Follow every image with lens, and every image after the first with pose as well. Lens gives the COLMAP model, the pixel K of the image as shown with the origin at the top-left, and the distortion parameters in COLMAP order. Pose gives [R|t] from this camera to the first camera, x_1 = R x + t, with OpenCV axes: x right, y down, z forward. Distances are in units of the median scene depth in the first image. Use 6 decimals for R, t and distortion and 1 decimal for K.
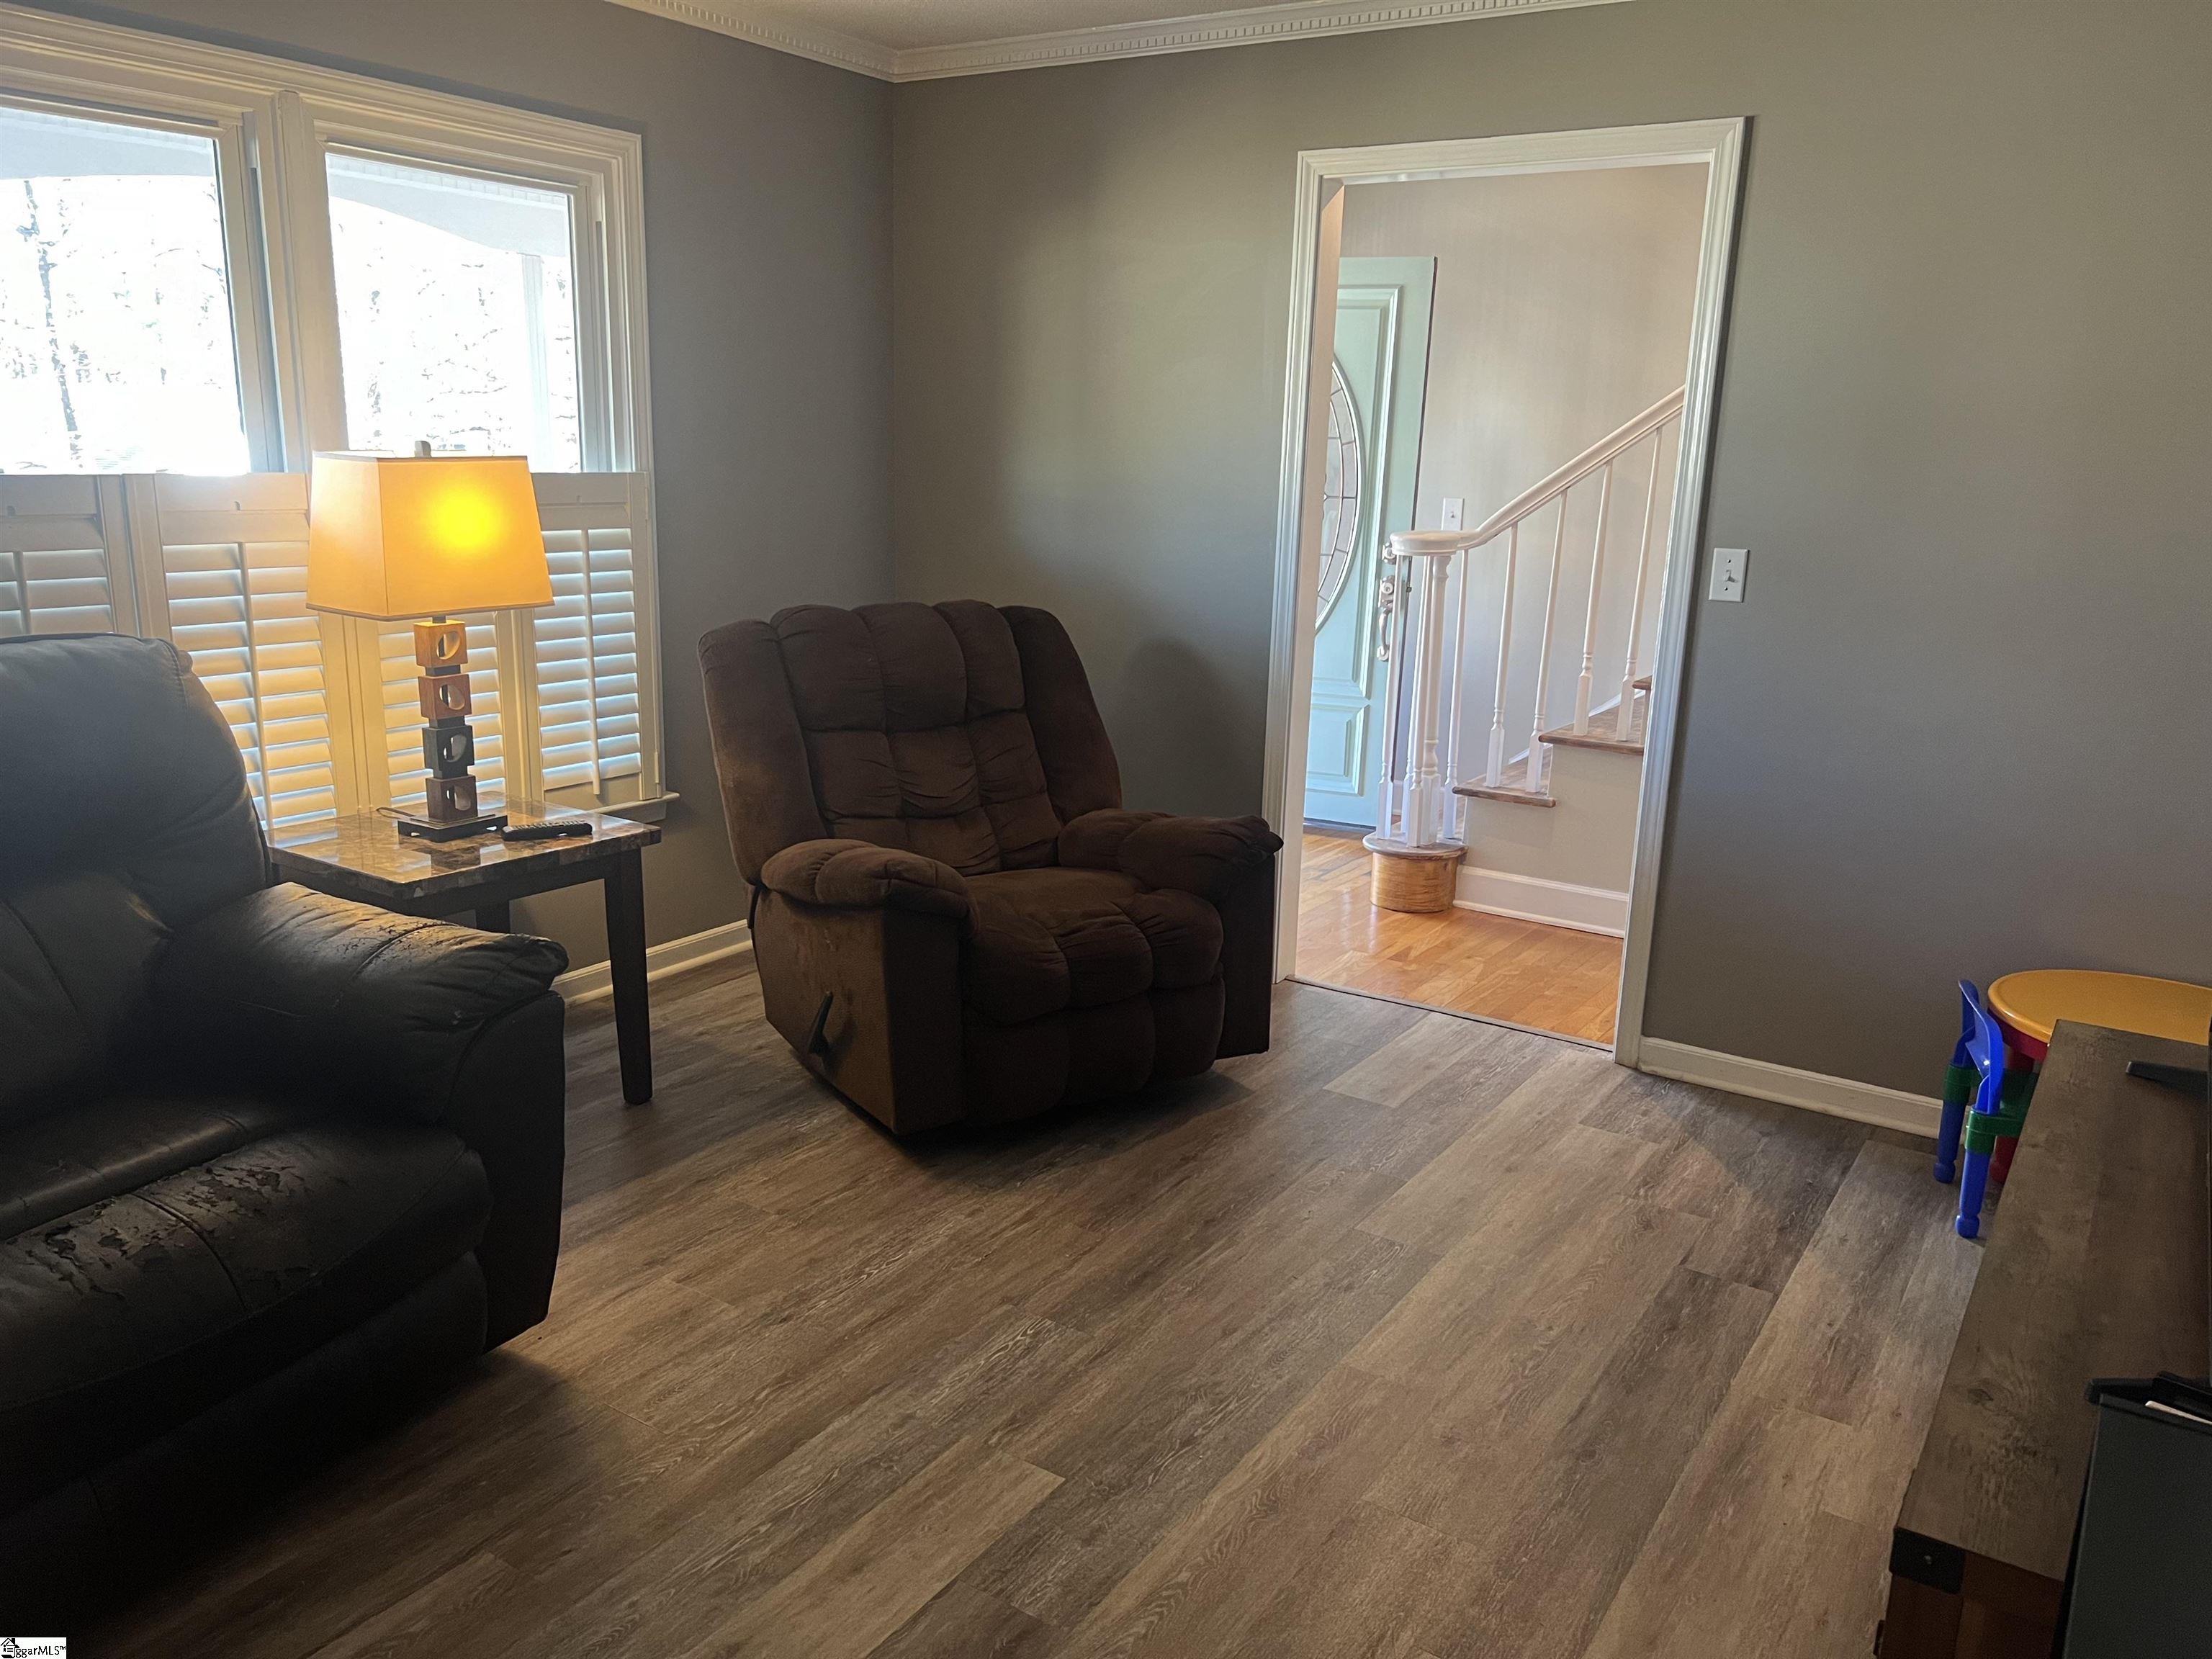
lens RADIAL K [[1675.7, 0, 1103.3], [0, 1675.7, 841.0], [0, 0, 1]] dist [0.063344, -0.066248]
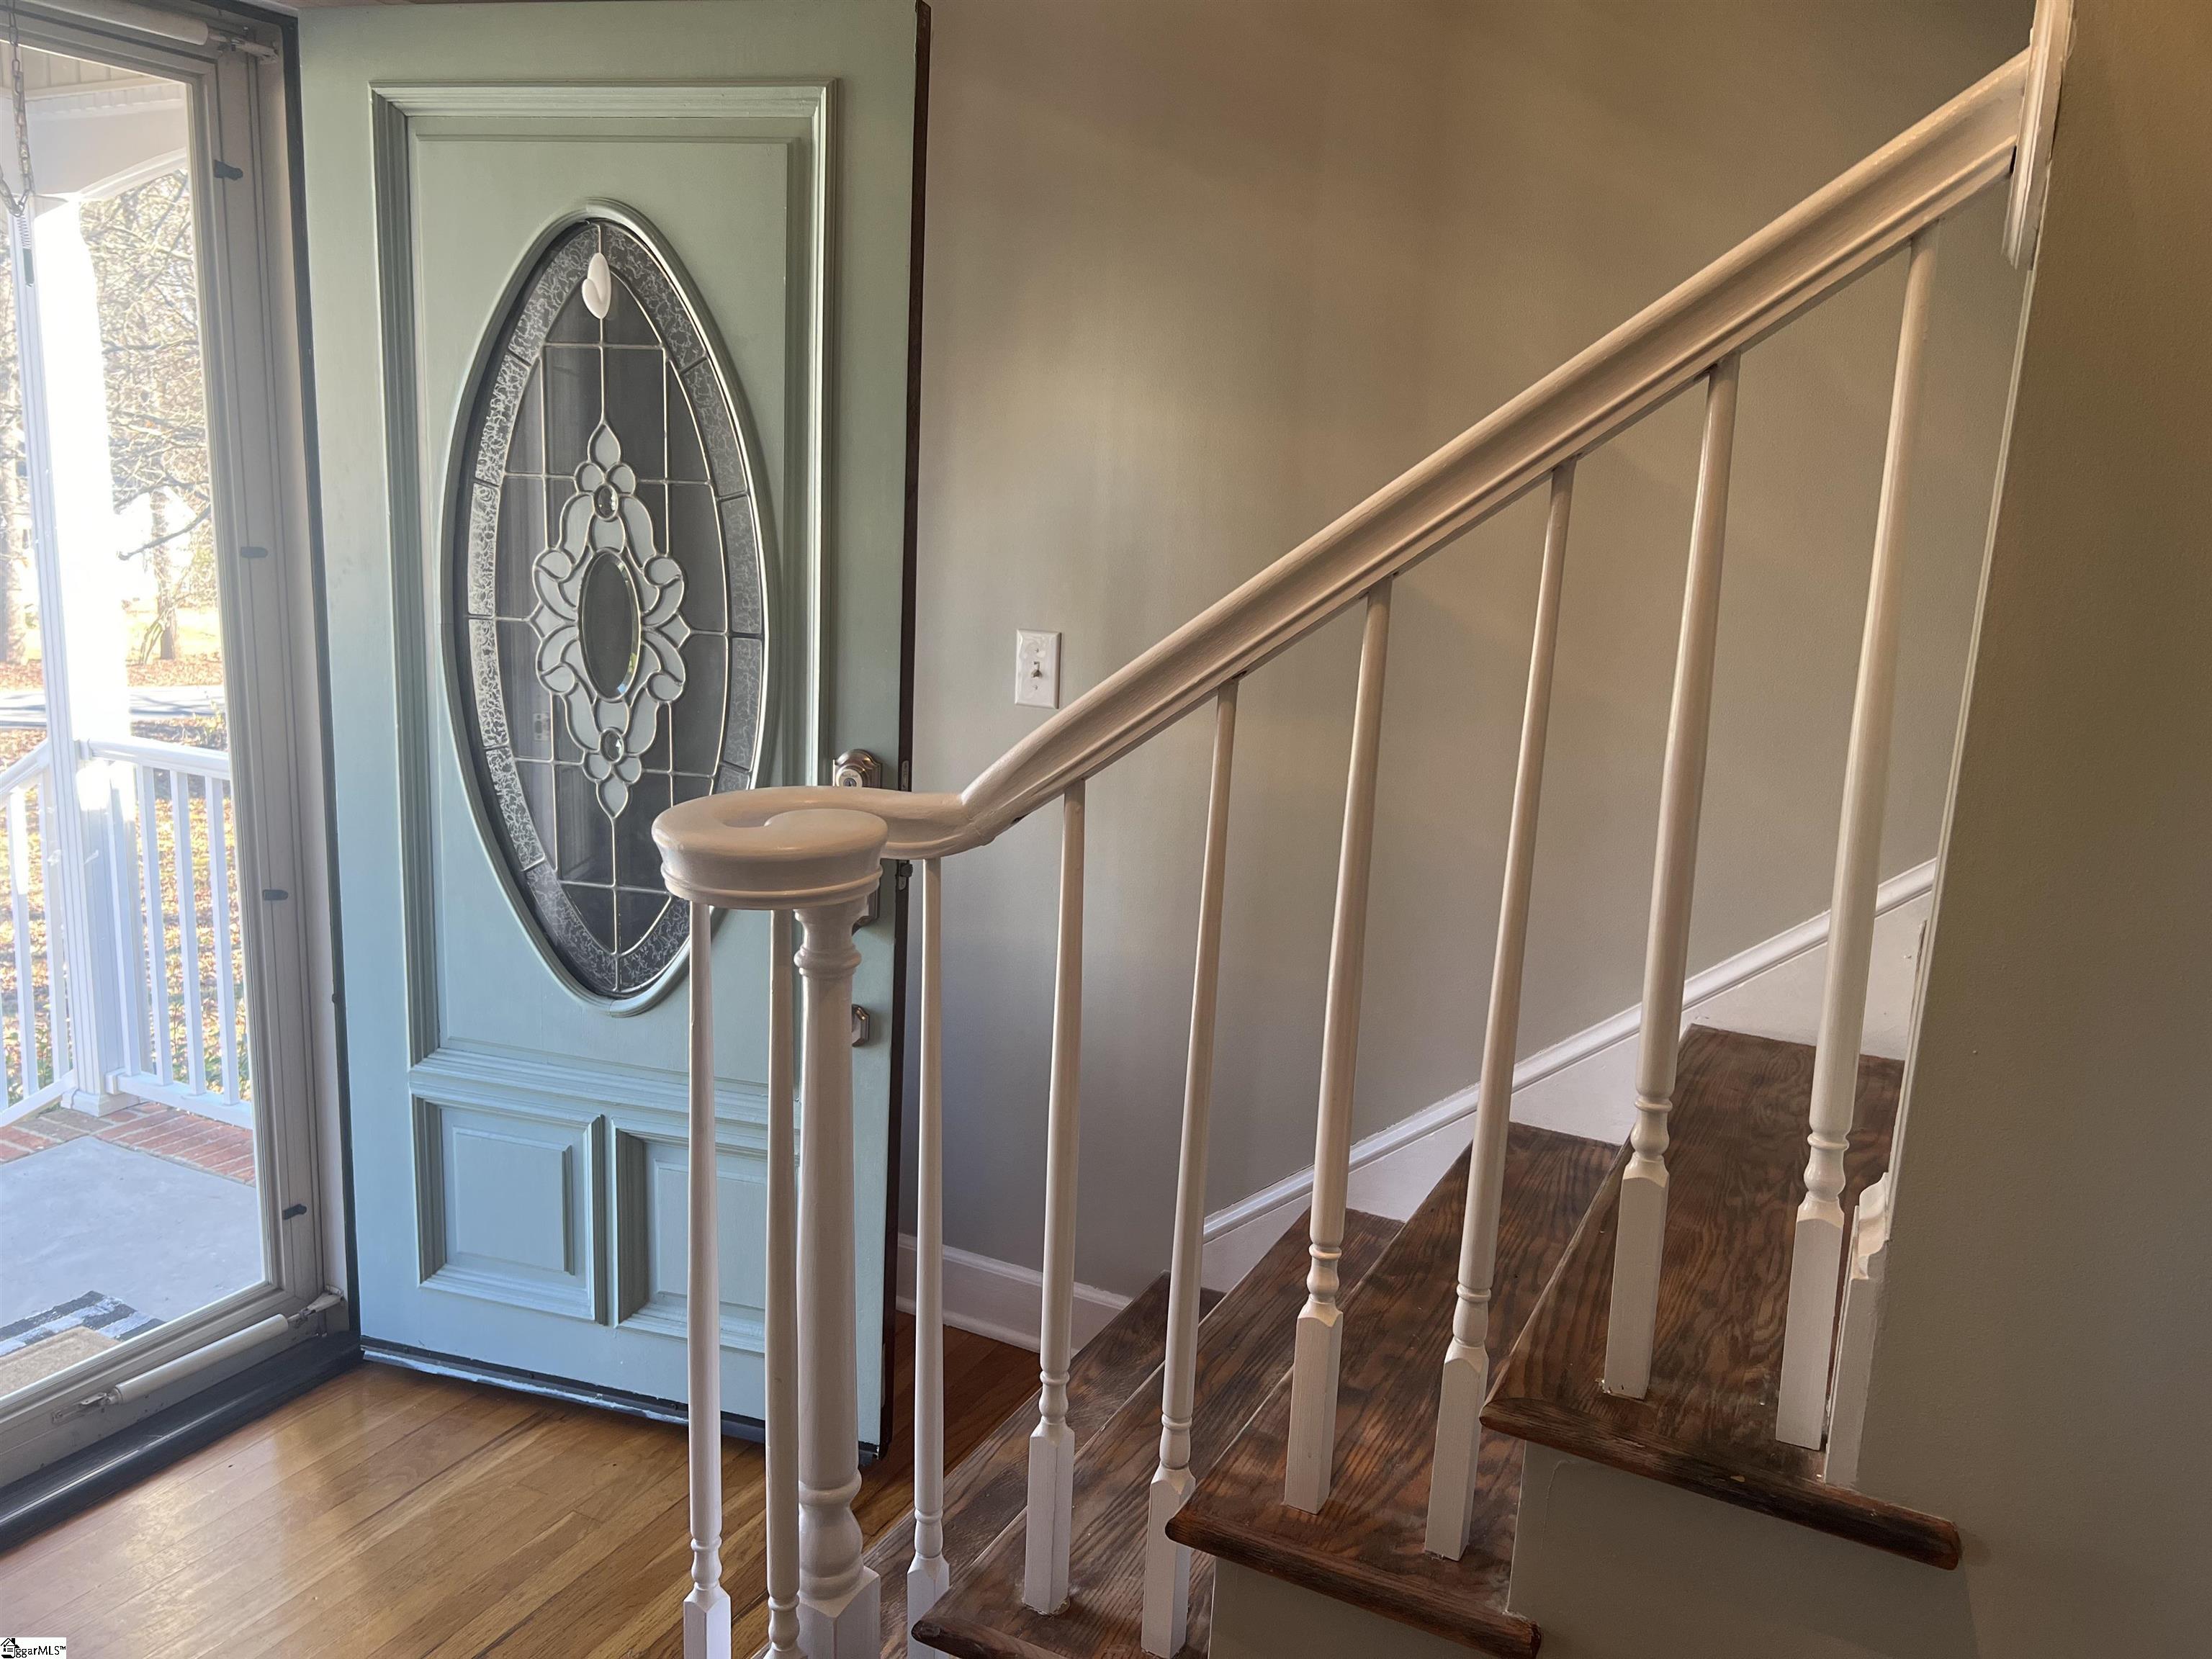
lens RADIAL K [[1675.7, 0, 1103.3], [0, 1675.7, 841.0], [0, 0, 1]] dist [0.063344, -0.066248]
pose [[0.993481, -0.005444, 0.113865, 0.191342], [0.008554, 0.999603, -0.026842, -0.151246], [-0.113674, 0.027641, 0.993134, 0.628763]]
